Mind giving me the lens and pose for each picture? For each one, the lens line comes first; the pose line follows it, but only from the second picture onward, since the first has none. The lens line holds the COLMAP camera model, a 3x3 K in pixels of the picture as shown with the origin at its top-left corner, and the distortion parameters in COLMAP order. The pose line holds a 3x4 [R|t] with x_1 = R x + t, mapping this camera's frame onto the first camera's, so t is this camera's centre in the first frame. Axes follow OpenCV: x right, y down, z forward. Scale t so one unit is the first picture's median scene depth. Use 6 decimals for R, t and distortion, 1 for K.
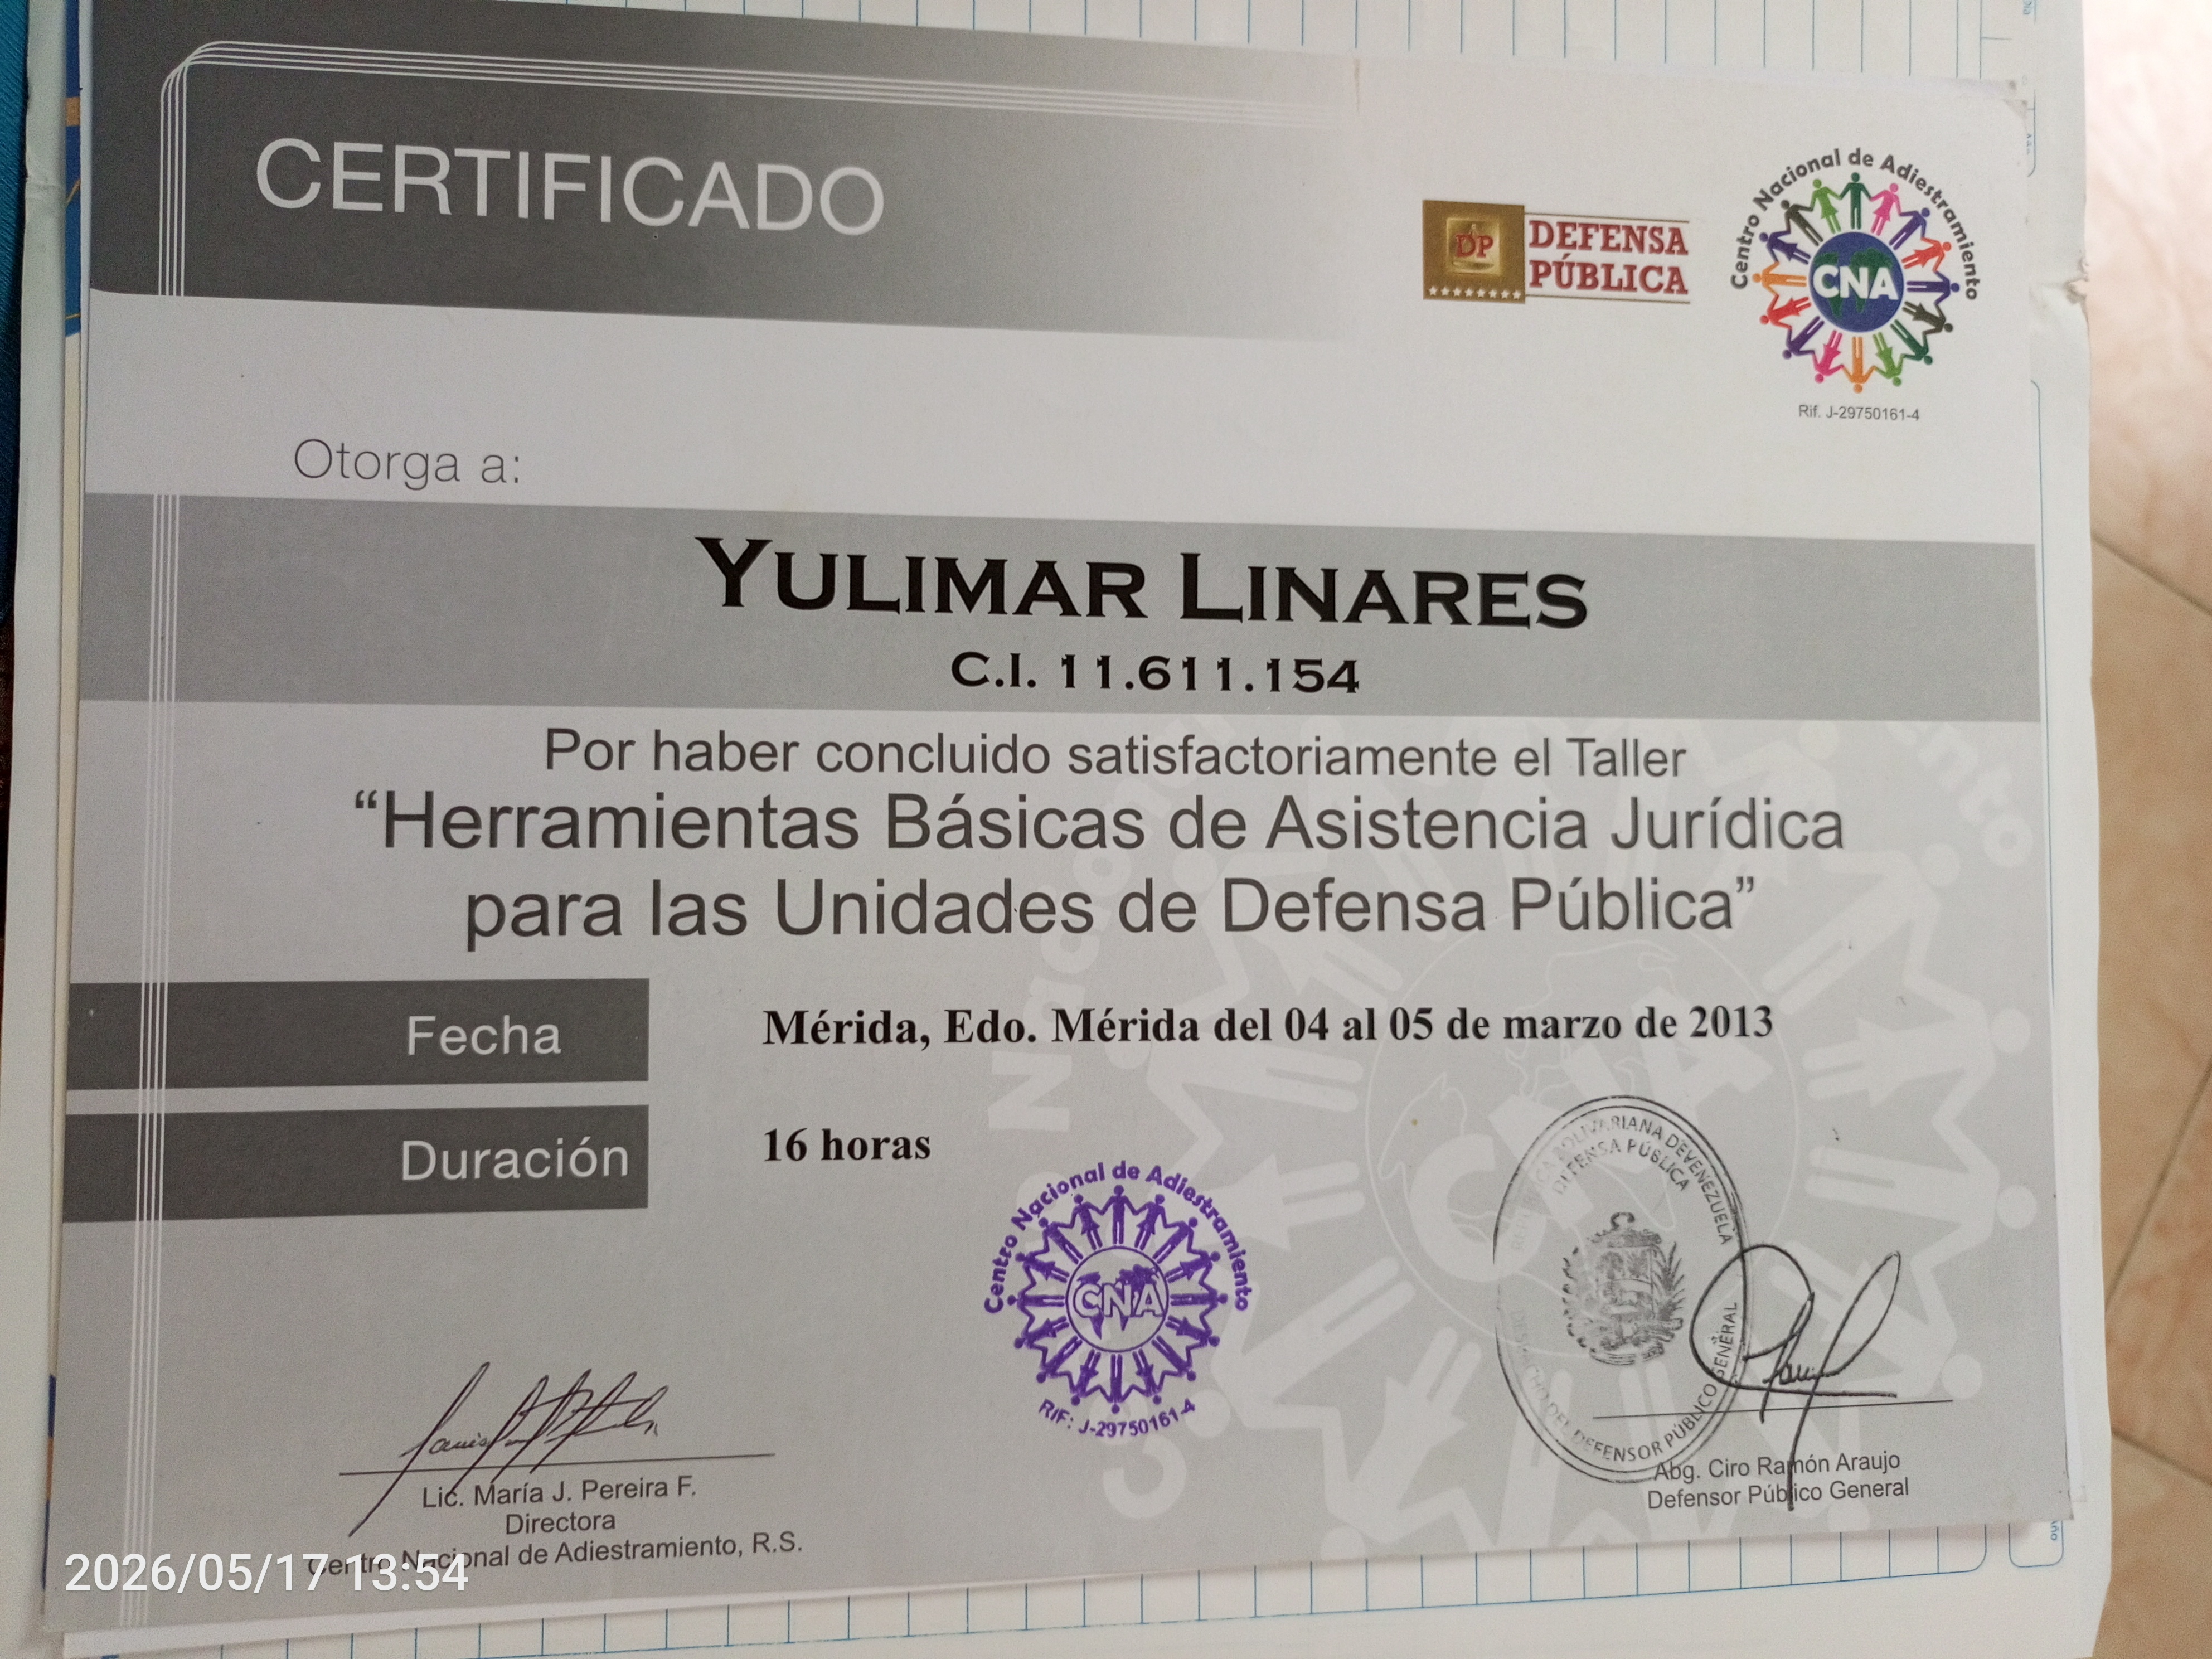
lens RADIAL K [[1615.6, 0, 1108.1], [0, 1615.6, 825.1], [0, 0, 1]] dist [0.039348, -0.038132]
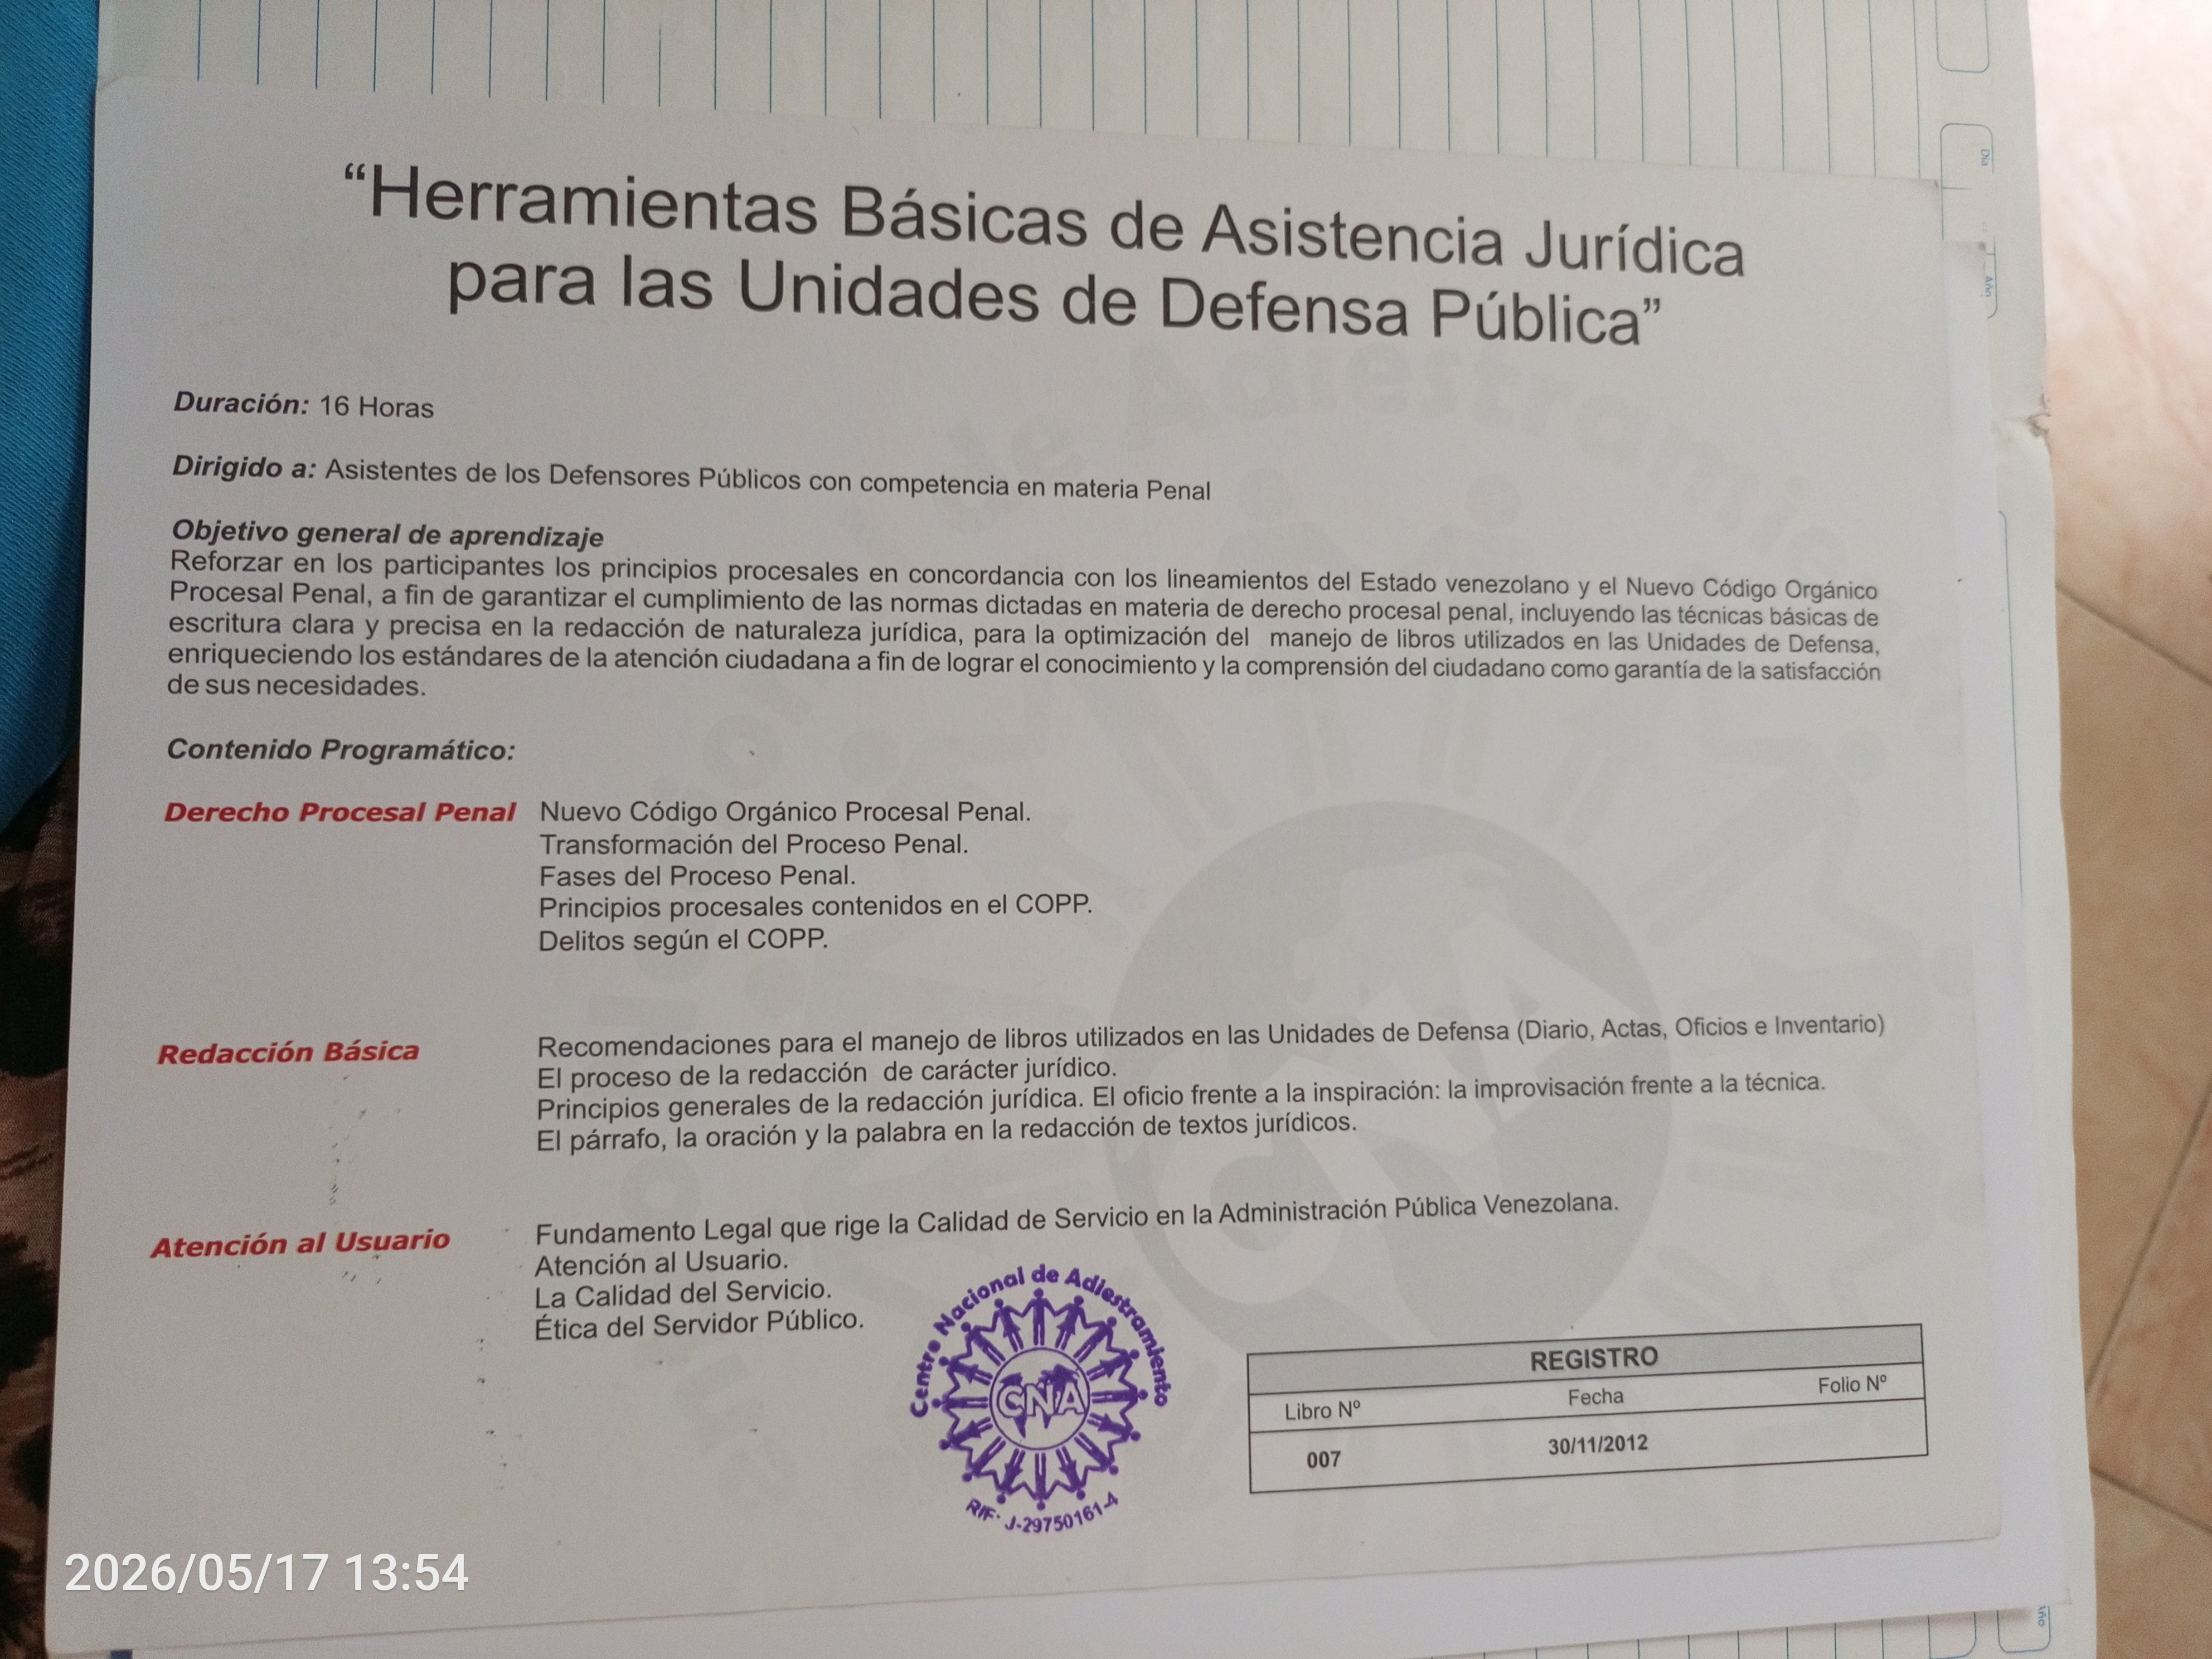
lens RADIAL K [[1615.6, 0, 1107.7], [0, 1615.6, 843.3], [0, 0, 1]] dist [0.039348, -0.038132]
pose [[0.999971, -0.004238, 0.006290, 0.027771], [0.004419, 0.999567, -0.029095, 0.436457], [-0.006164, 0.029122, 0.999557, -0.057828]]
